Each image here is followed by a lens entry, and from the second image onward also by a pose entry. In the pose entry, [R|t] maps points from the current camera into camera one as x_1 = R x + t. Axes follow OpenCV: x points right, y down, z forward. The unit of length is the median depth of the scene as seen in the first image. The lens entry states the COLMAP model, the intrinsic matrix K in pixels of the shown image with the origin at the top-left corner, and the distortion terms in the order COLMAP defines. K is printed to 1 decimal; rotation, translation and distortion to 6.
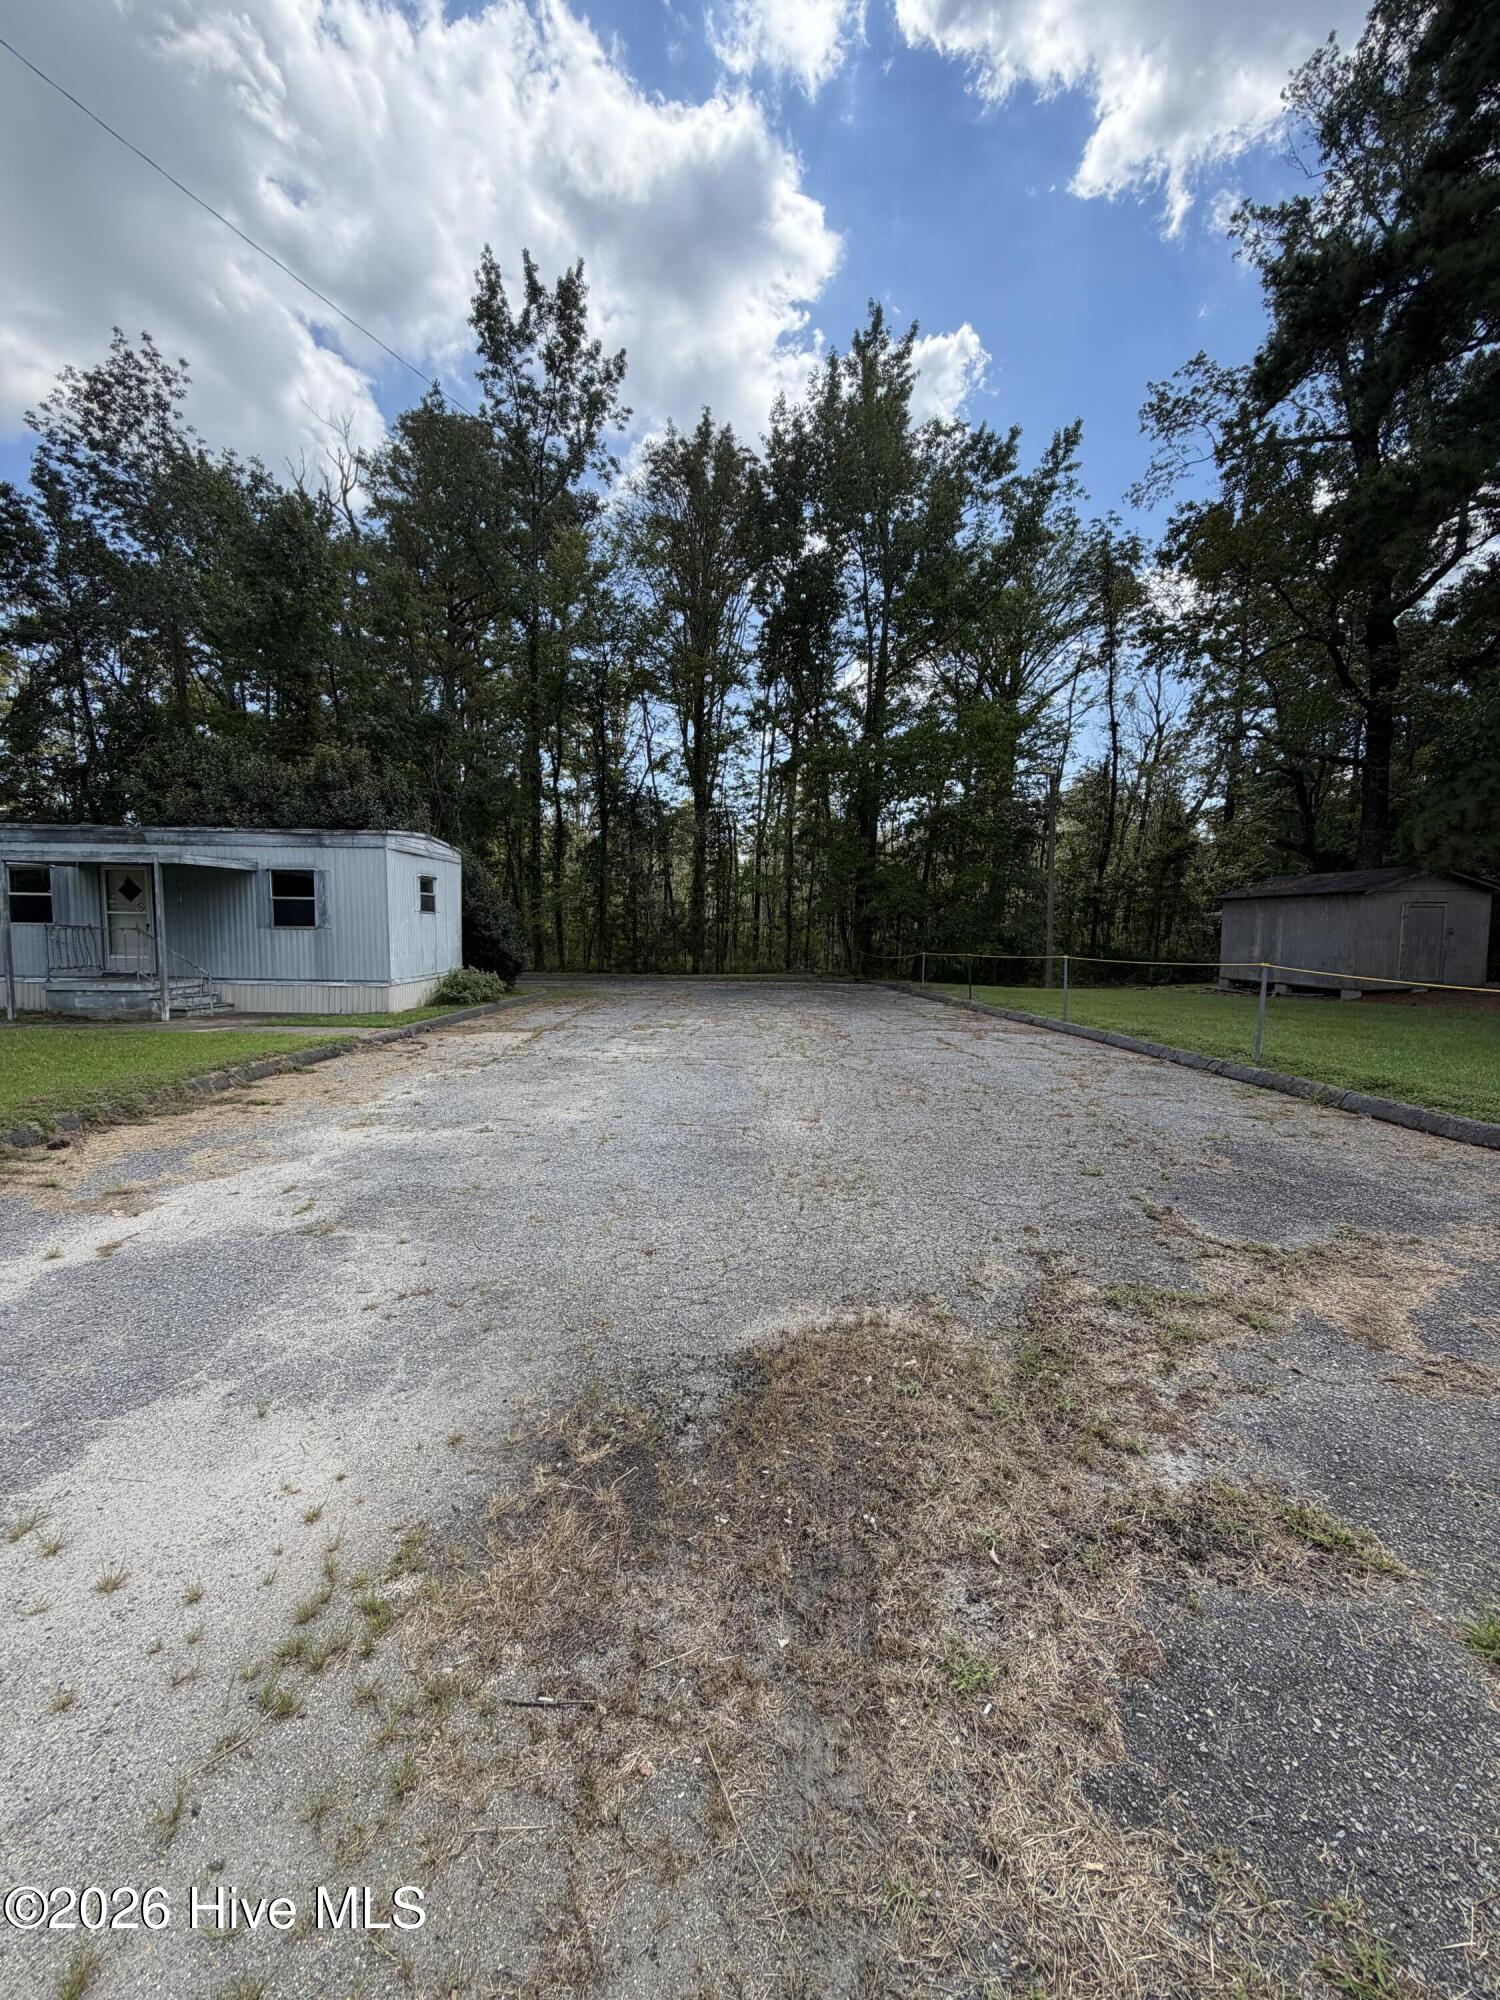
lens RADIAL K [[800.1, 0, 751.3], [0, 800.1, 990.0], [0, 0, 1]] dist [-0.000081, 0.000476]
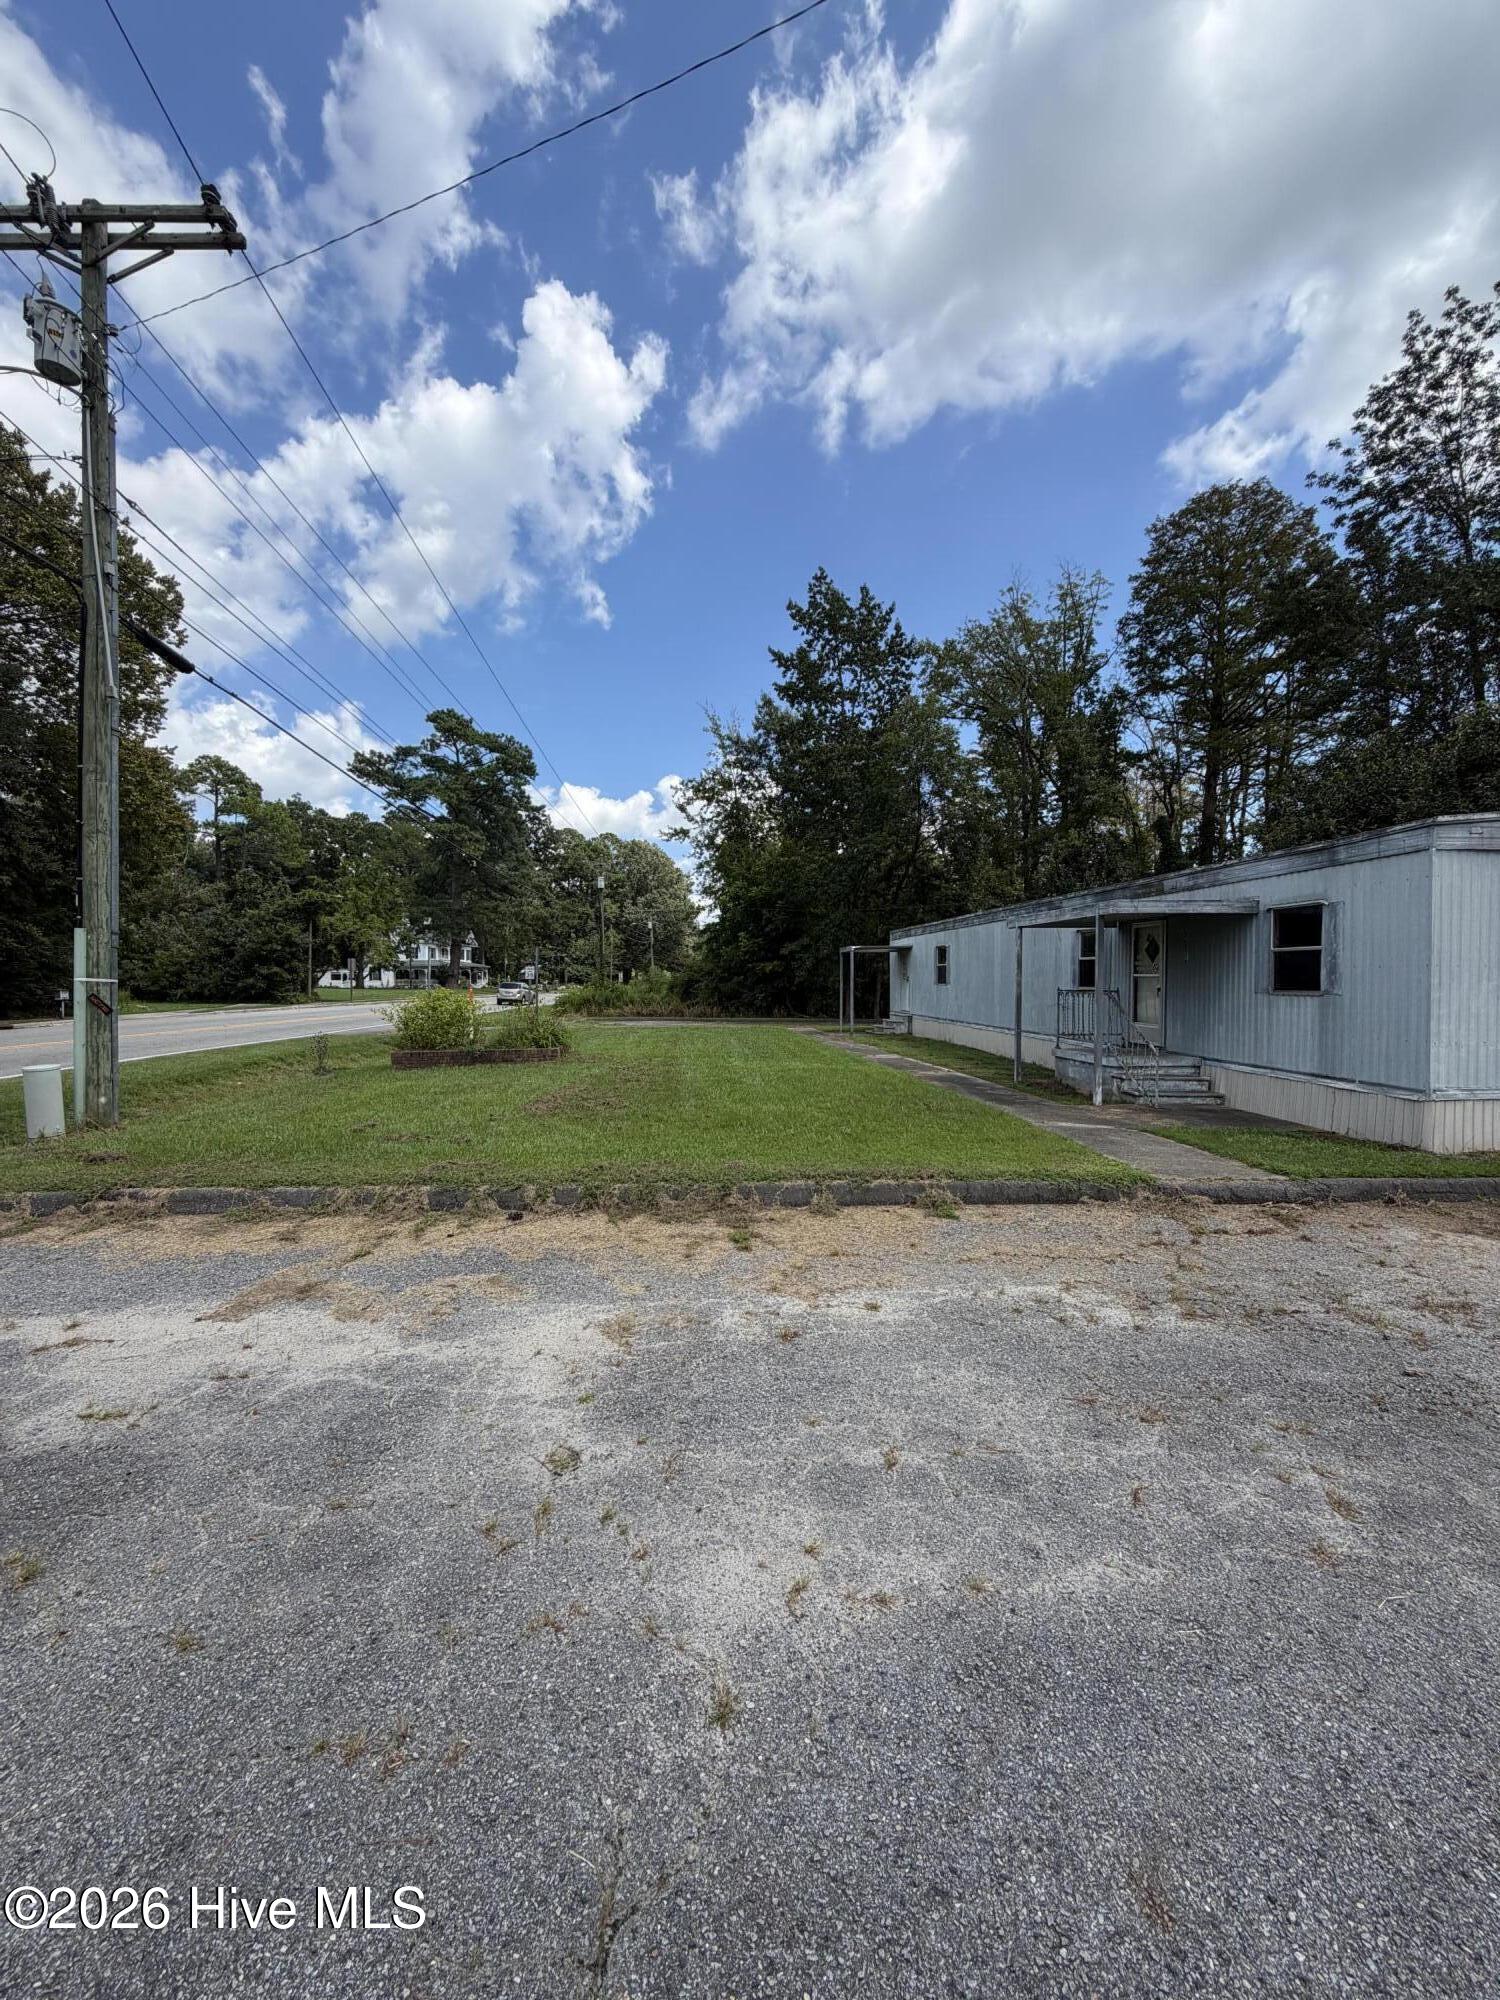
lens RADIAL K [[800.1, 0, 751.3], [0, 800.1, 990.0], [0, 0, 1]] dist [-0.000081, 0.000476]
pose [[0.081607, 0.001653, -0.996663, 0.053942], [-0.079366, 0.996834, -0.004846, -0.042712], [0.993499, 0.079497, 0.081480, 0.512467]]
